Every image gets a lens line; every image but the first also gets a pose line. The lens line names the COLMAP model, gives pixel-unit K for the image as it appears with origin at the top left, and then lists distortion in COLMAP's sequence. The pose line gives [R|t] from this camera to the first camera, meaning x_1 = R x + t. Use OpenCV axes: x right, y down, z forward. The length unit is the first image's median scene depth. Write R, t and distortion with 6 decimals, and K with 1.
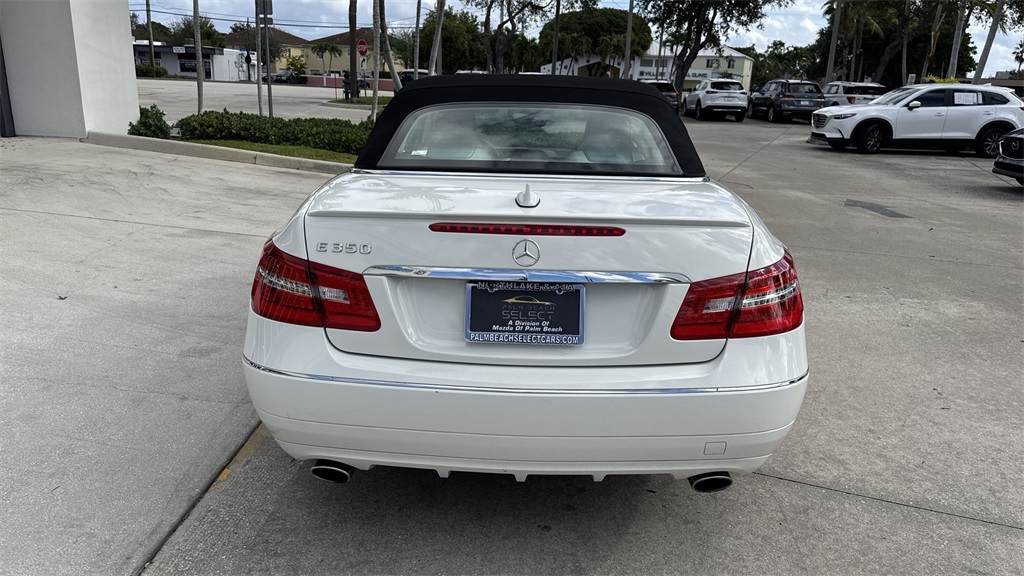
lens RADIAL K [[720.7, 0, 514.5], [0, 720.7, 290.8], [0, 0, 1]] dist [0.061827, -0.082217]
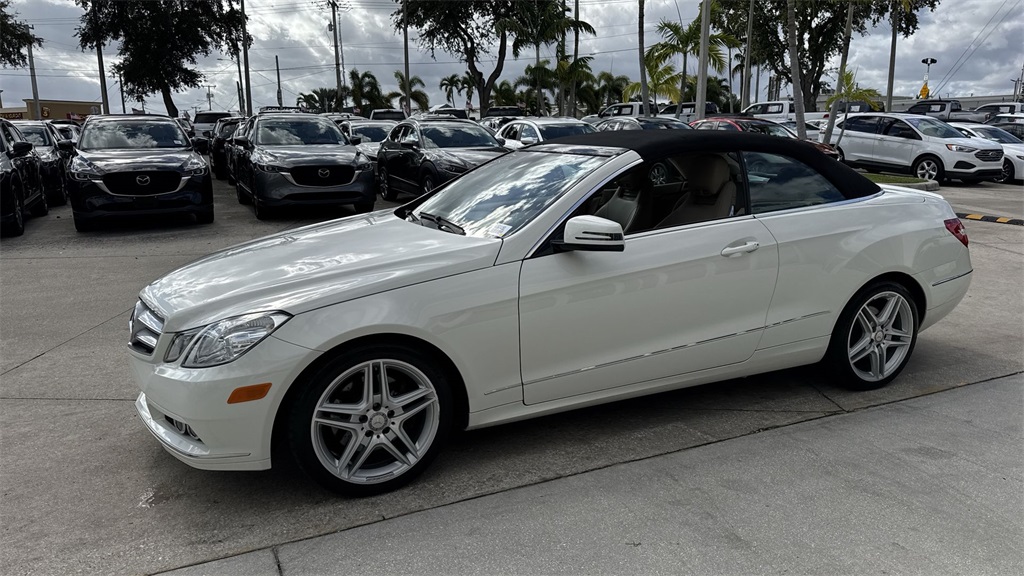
lens RADIAL K [[720.7, 0, 510.6], [0, 720.7, 290.4], [0, 0, 1]] dist [0.061827, -0.082217]
pose [[-0.449882, -0.218332, 0.865989, -0.976428], [0.226758, 0.909956, 0.347218, -0.539907], [-0.863821, 0.352577, -0.359864, 1.778122]]
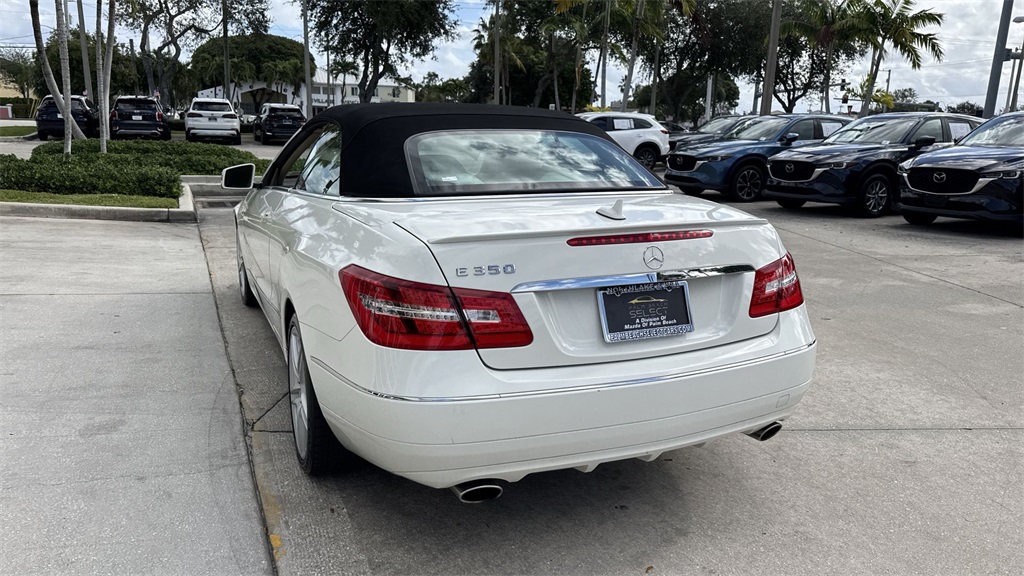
lens RADIAL K [[720.7, 0, 515.2], [0, 720.7, 289.9], [0, 0, 1]] dist [0.061827, -0.082217]
pose [[0.901106, -0.106642, 0.420280, -0.360050], [0.121886, 0.992499, -0.009493, -0.009120], [-0.416115, 0.059780, 0.907345, 0.026323]]
